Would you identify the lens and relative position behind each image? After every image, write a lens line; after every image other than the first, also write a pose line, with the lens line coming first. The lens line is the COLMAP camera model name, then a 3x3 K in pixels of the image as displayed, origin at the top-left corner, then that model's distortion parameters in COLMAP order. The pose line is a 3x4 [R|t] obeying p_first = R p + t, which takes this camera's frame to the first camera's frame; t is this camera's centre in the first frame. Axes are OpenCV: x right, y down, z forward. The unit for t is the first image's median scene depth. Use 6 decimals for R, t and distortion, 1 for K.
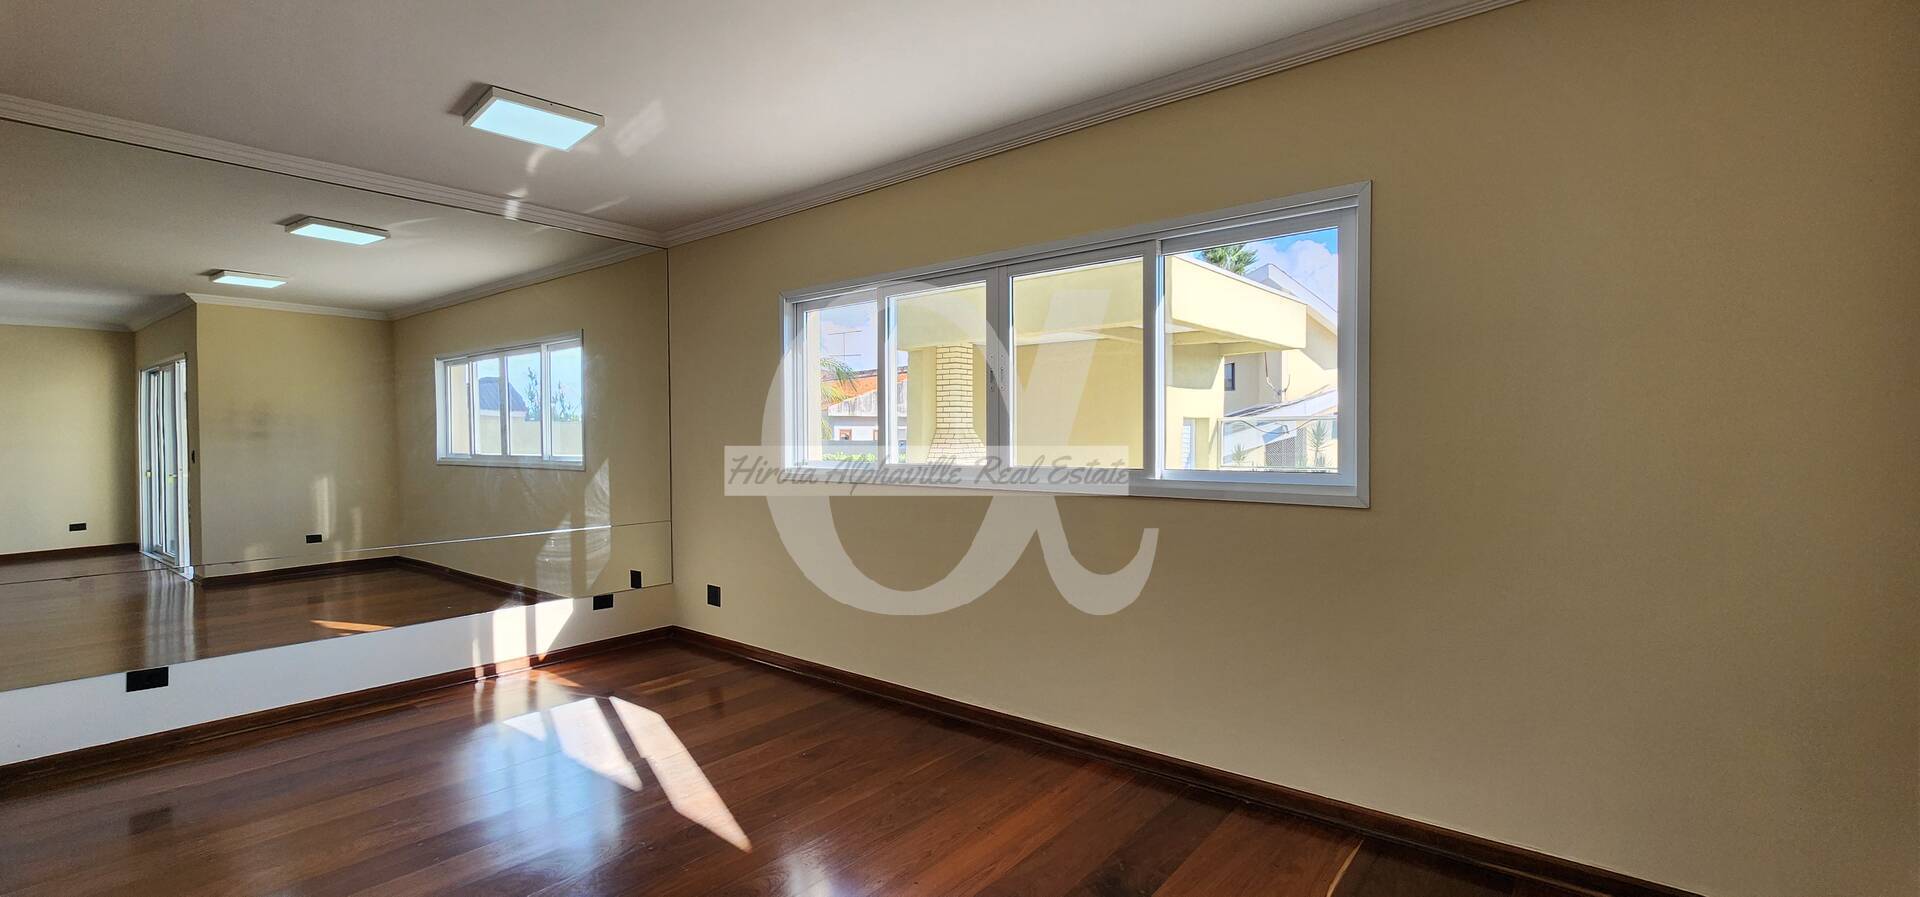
lens RADIAL K [[782.6, 0, 965.4], [0, 782.6, 455.6], [0, 0, 1]] dist [-0.000296, 0.000081]
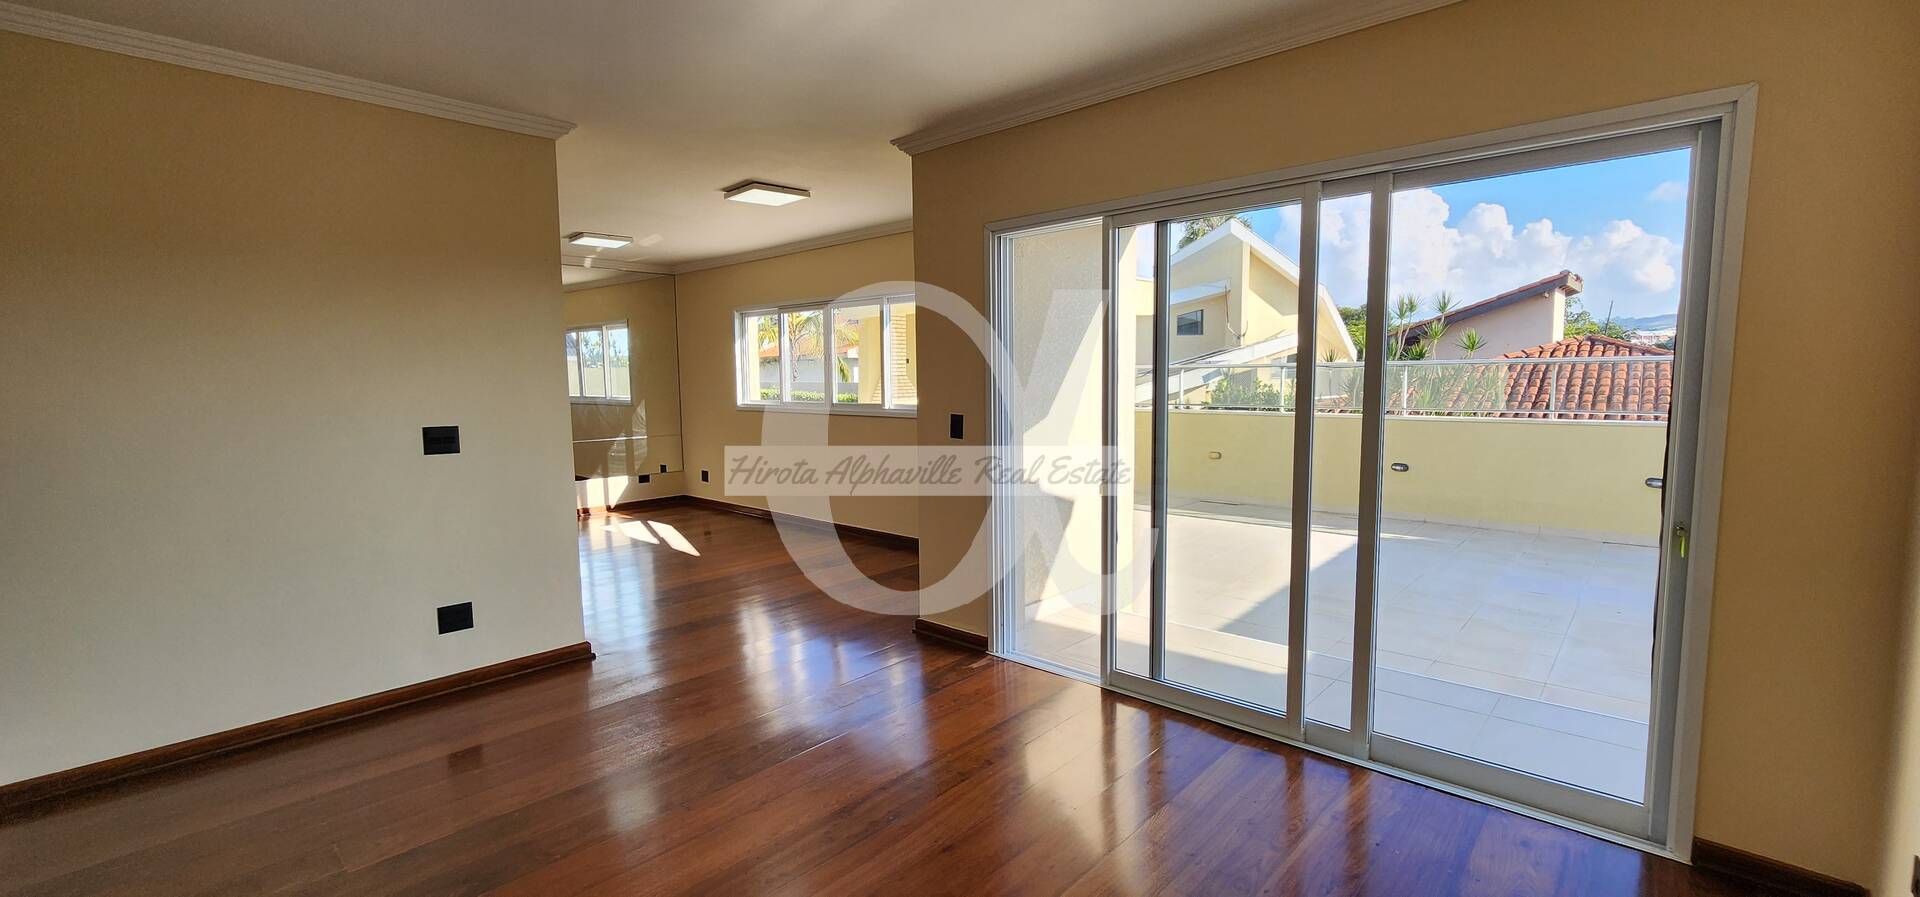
lens RADIAL K [[782.6, 0, 965.4], [0, 782.6, 455.6], [0, 0, 1]] dist [-0.000296, 0.000081]
pose [[0.998612, 0.001997, -0.052630, 0.380004], [0.002208, 0.996814, 0.079729, -0.007434], [0.052621, -0.079734, 0.995426, -0.769637]]
